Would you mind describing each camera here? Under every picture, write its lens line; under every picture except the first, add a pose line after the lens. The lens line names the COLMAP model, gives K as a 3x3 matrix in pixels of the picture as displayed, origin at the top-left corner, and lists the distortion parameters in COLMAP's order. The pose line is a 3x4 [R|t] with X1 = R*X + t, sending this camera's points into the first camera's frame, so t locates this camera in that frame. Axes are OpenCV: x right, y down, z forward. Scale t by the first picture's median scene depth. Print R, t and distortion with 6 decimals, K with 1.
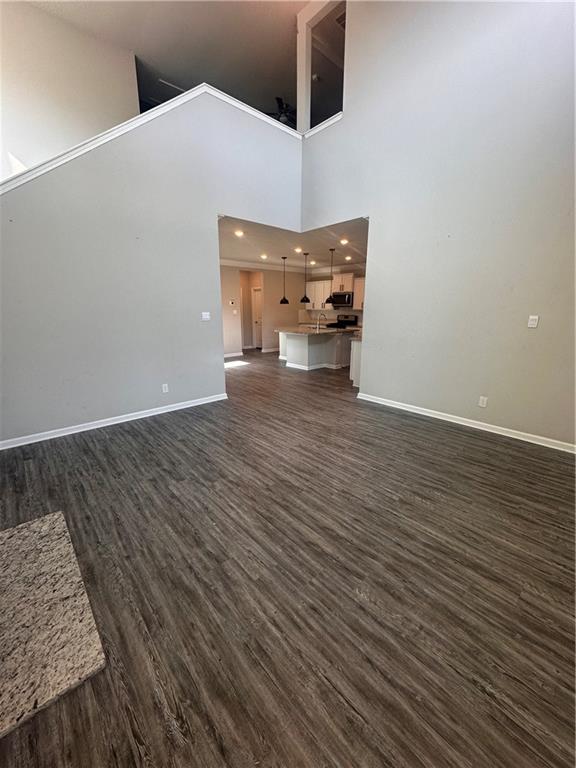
lens RADIAL K [[305.5, 0, 283.1], [0, 305.5, 383.4], [0, 0, 1]] dist [-0.001239, -0.000394]
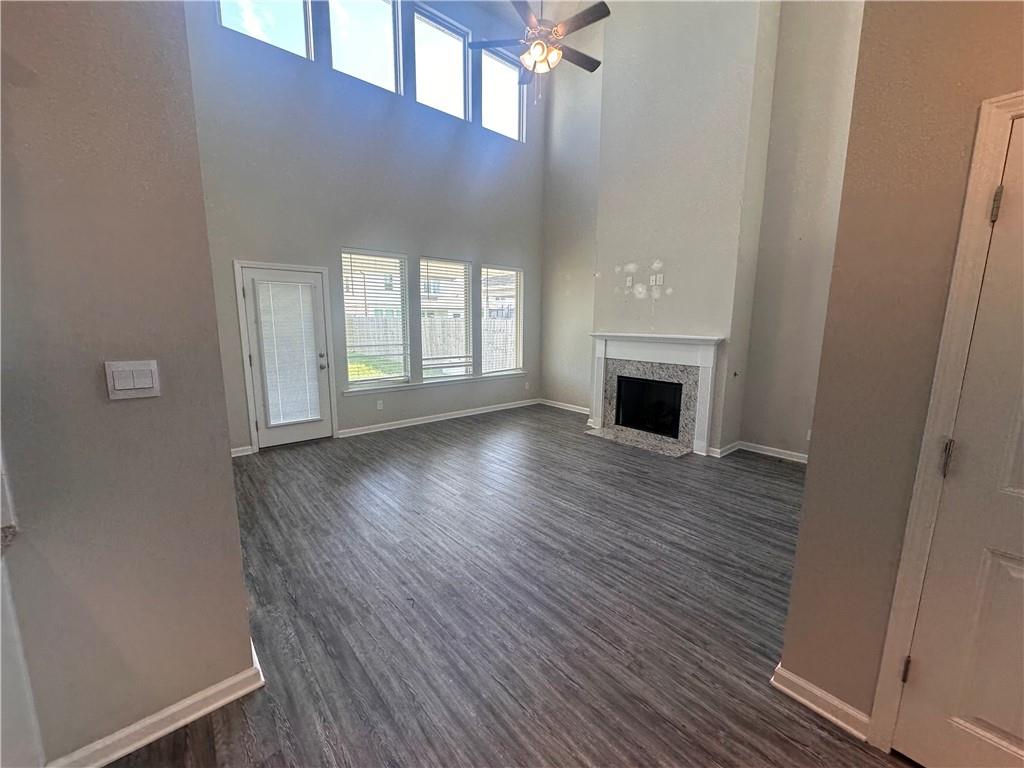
lens RADIAL K [[407.3, 0, 512.9], [0, 407.3, 384.5], [0, 0, 1]] dist [-0.001239, -0.000394]
pose [[-0.999908, -0.010977, 0.007941, 0.056848], [-0.006986, 0.919946, 0.391983, -0.495338], [-0.011608, 0.391891, -0.919938, 1.909569]]
